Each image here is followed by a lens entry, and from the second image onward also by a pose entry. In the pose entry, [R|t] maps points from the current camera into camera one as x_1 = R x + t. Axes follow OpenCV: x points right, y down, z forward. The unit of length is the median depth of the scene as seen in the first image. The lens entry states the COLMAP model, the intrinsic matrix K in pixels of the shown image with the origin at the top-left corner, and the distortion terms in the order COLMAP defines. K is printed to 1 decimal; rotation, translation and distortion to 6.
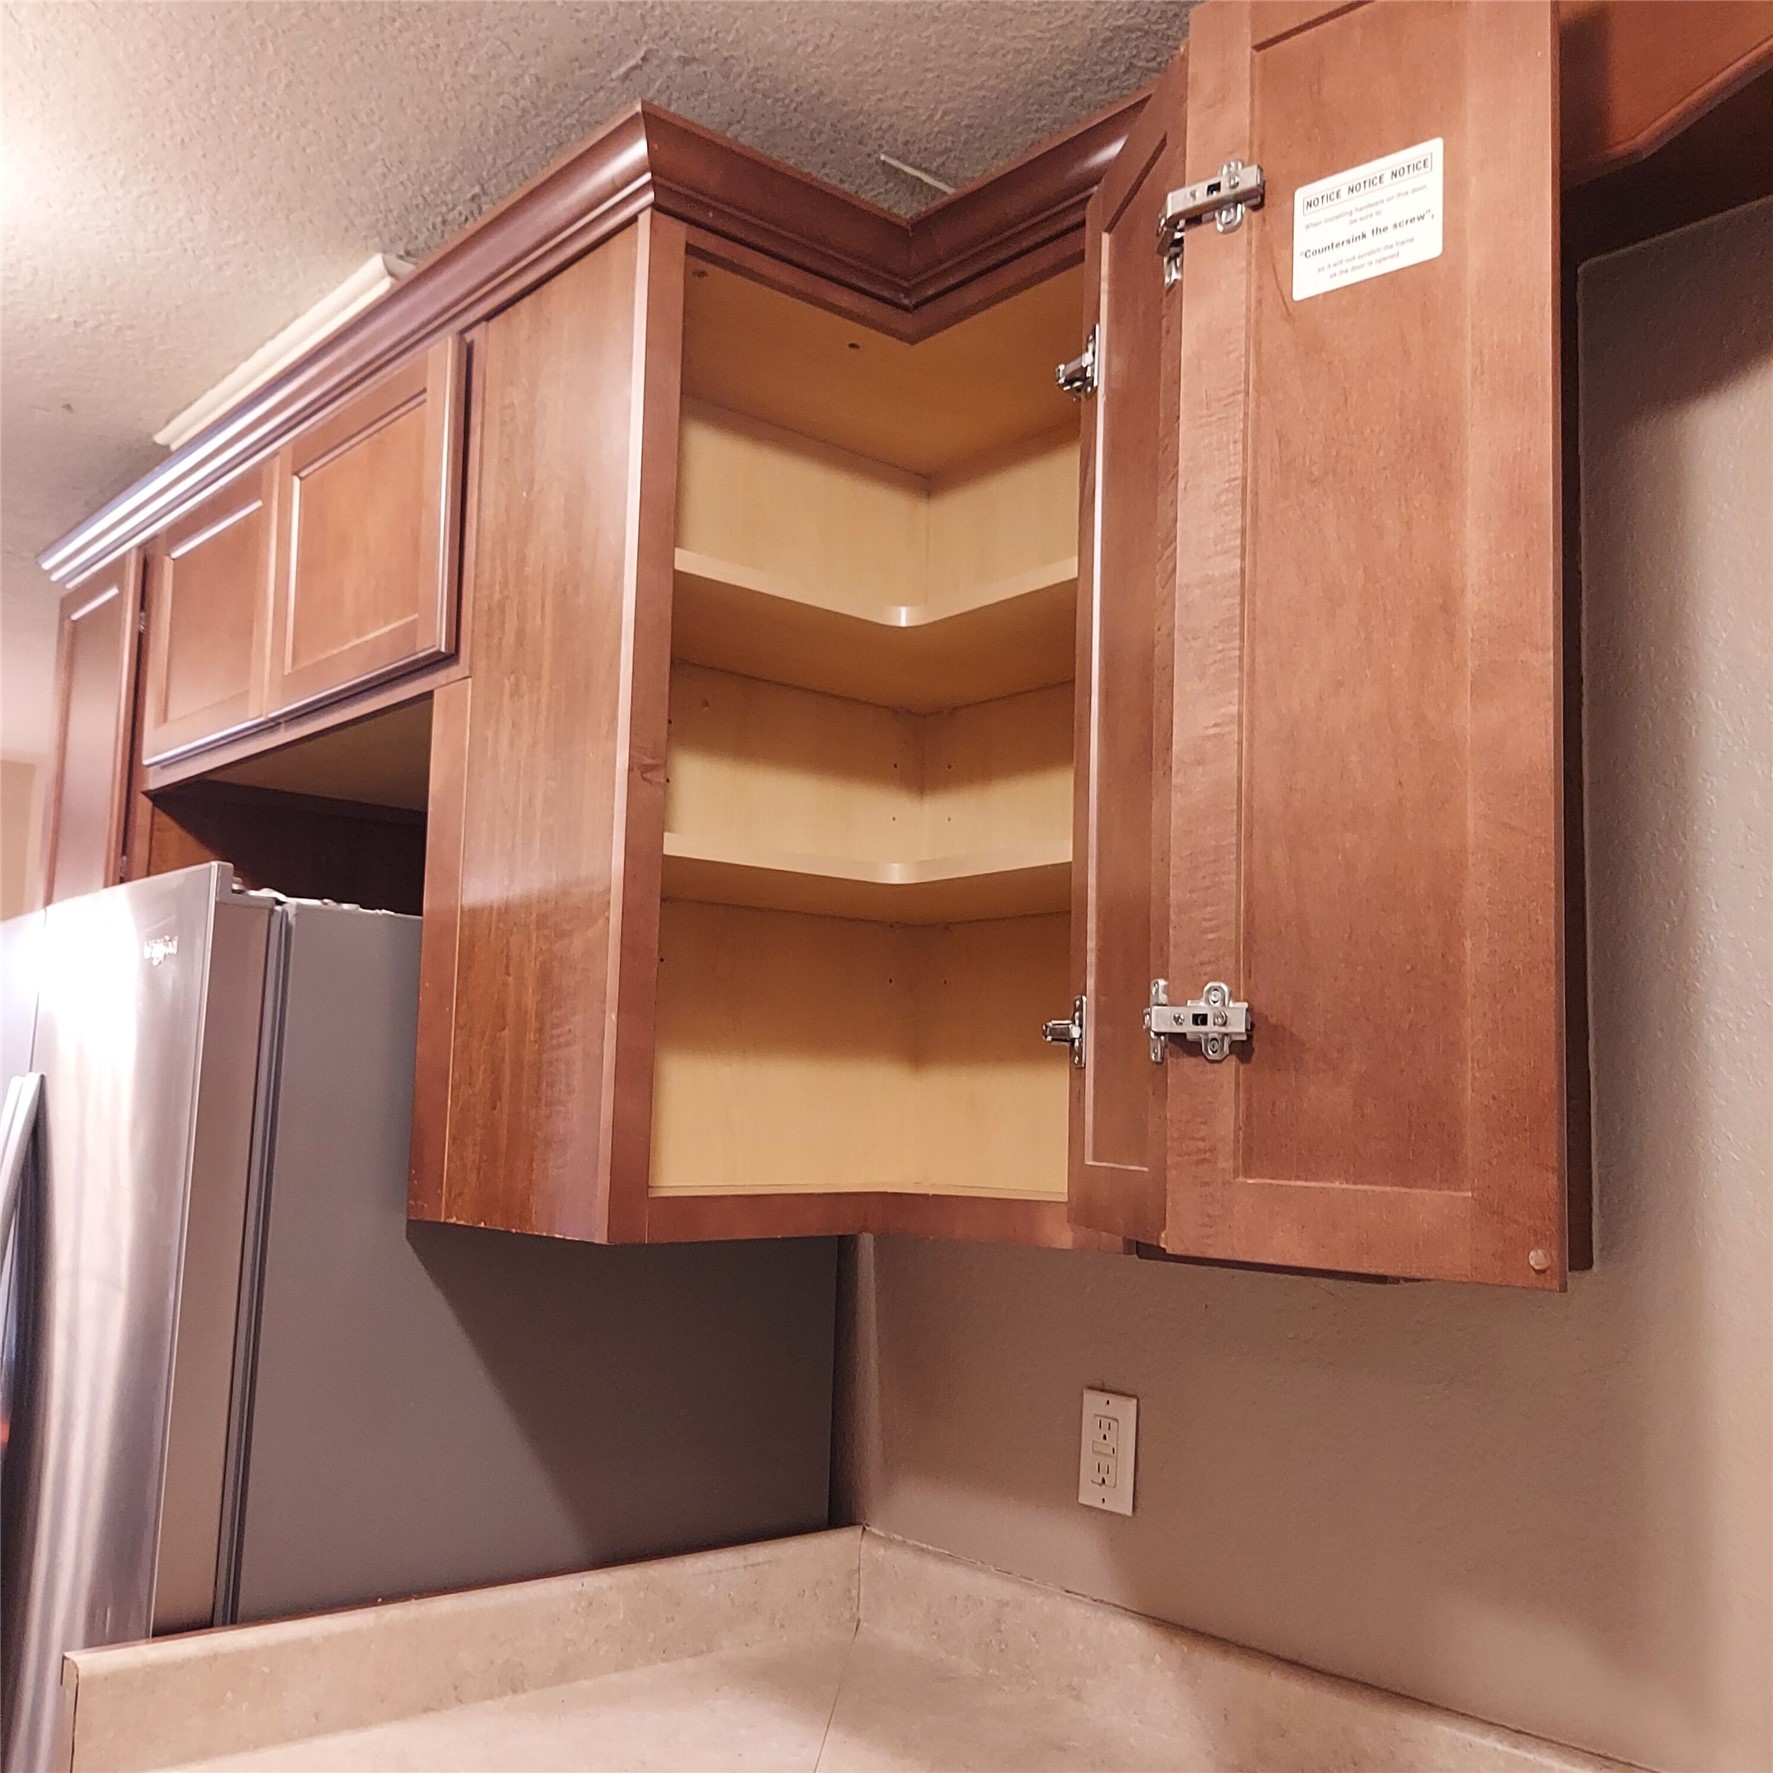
lens RADIAL K [[1729.5, 0, 882.1], [0, 1729.5, 912.3], [0, 0, 1]] dist [0.083669, -0.127498]
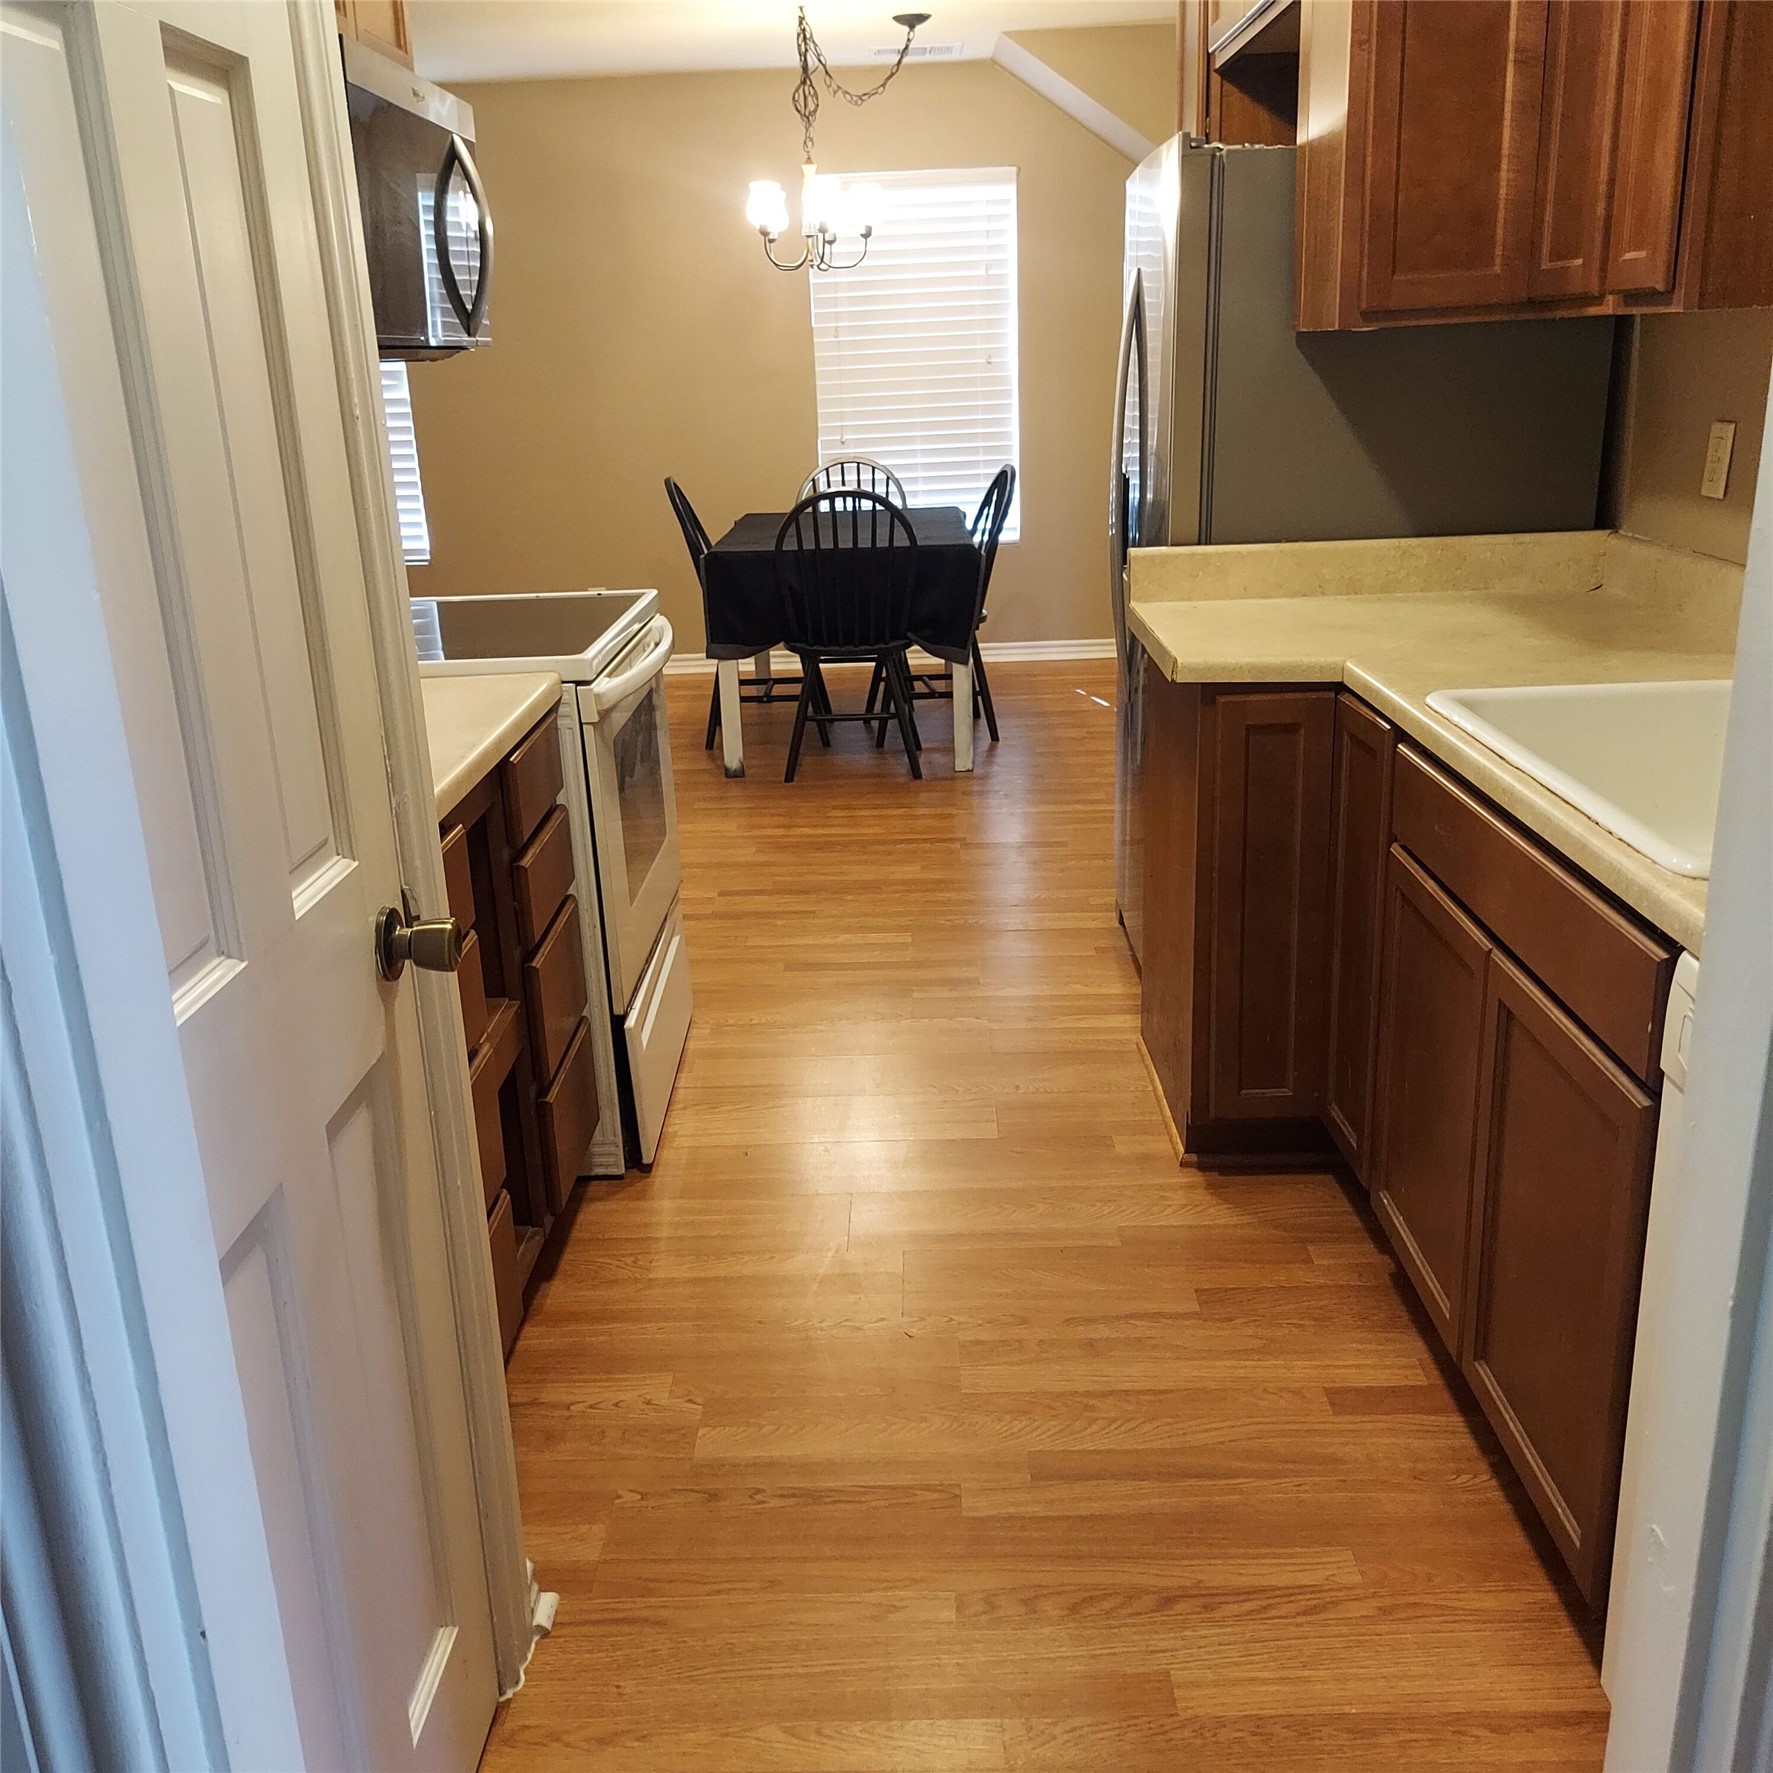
lens RADIAL K [[1654.3, 0, 884.7], [0, 1654.3, 833.6], [0, 0, 1]] dist [0.061437, 0.000685]
pose [[0.742526, 0.140367, -0.654944, 0.602943], [0.132459, 0.927715, 0.348999, 0.000240], [0.656589, -0.345894, 0.670260, -0.589372]]
